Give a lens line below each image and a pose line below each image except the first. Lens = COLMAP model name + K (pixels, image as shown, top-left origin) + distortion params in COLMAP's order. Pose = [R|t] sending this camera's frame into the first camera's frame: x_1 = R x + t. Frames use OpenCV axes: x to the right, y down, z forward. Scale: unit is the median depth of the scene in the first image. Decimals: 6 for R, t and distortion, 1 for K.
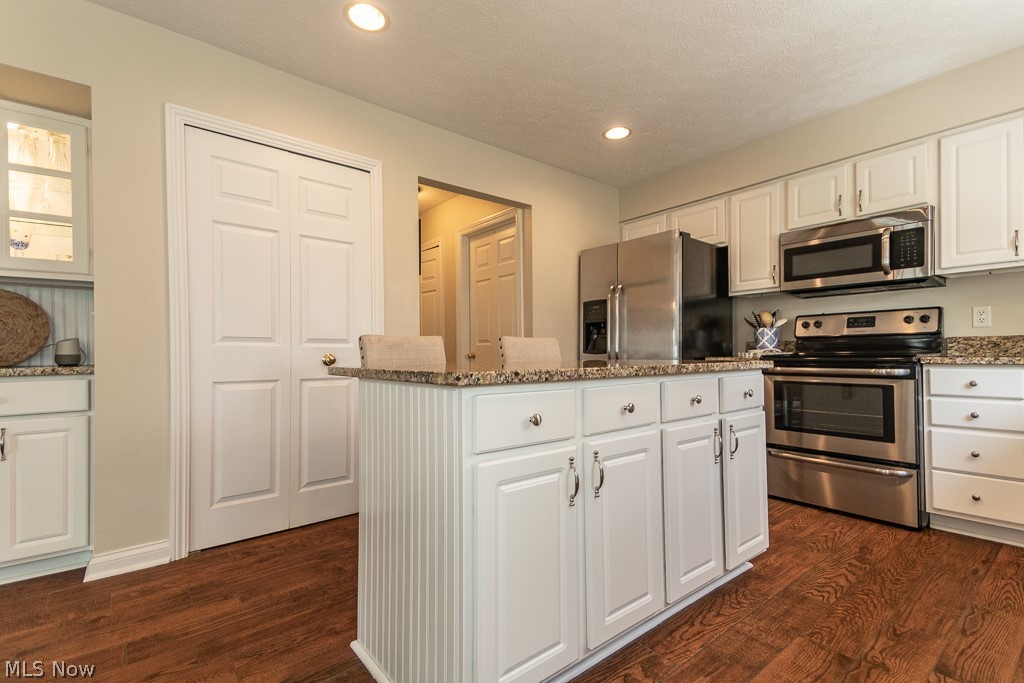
lens RADIAL K [[481.3, 0, 519.1], [0, 481.3, 350.6], [0, 0, 1]] dist [0.032951, -0.005087]
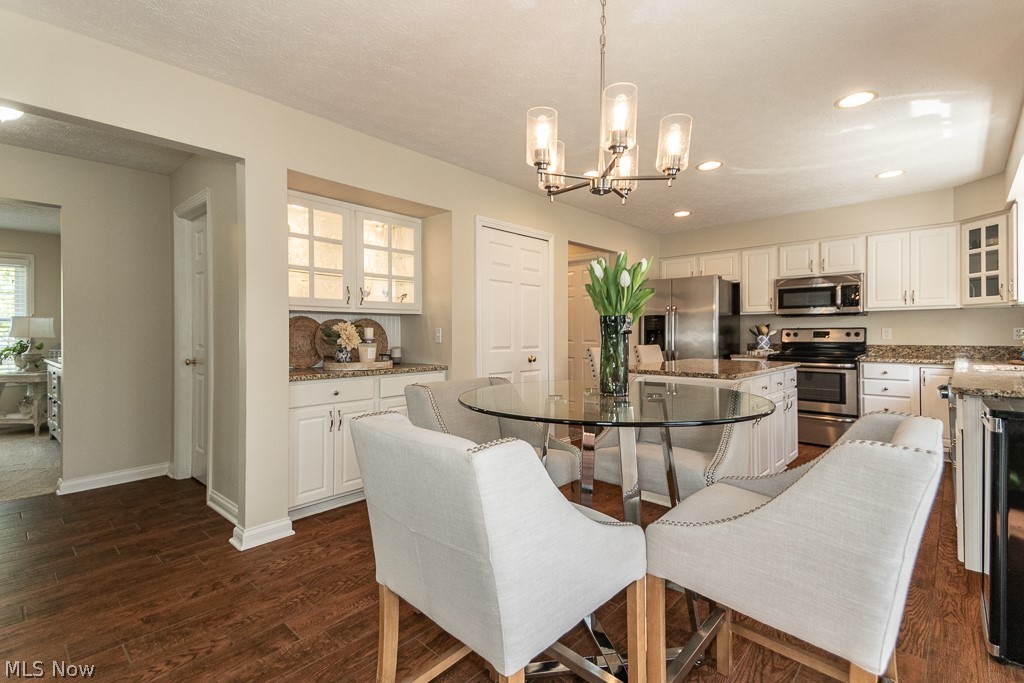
lens RADIAL K [[481.3, 0, 514.3], [0, 481.3, 334.5], [0, 0, 1]] dist [0.032951, -0.005087]
pose [[0.988690, 0.001629, 0.149968, -0.636729], [-0.003215, 0.999941, 0.010330, -0.076089], [-0.149942, -0.010695, 0.988637, -0.535176]]
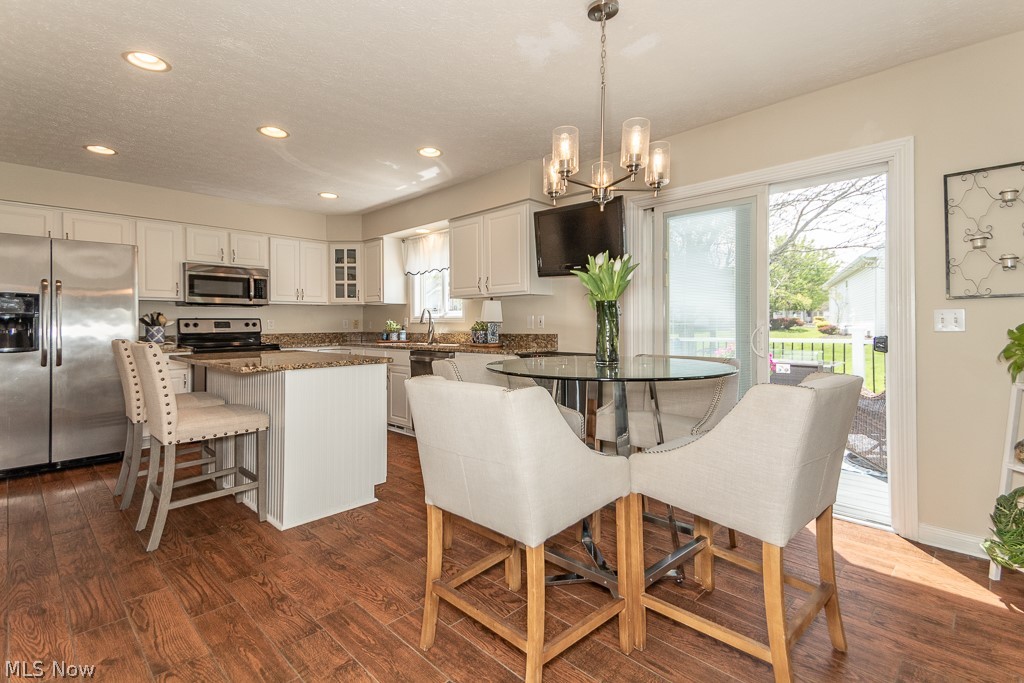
lens RADIAL K [[481.3, 0, 522.7], [0, 481.3, 322.3], [0, 0, 1]] dist [0.032951, -0.005087]
pose [[-0.138568, 0.015411, 0.990233, -1.150092], [-0.001308, 0.999875, -0.015744, -0.044225], [-0.990352, -0.003477, -0.138530, 0.225244]]
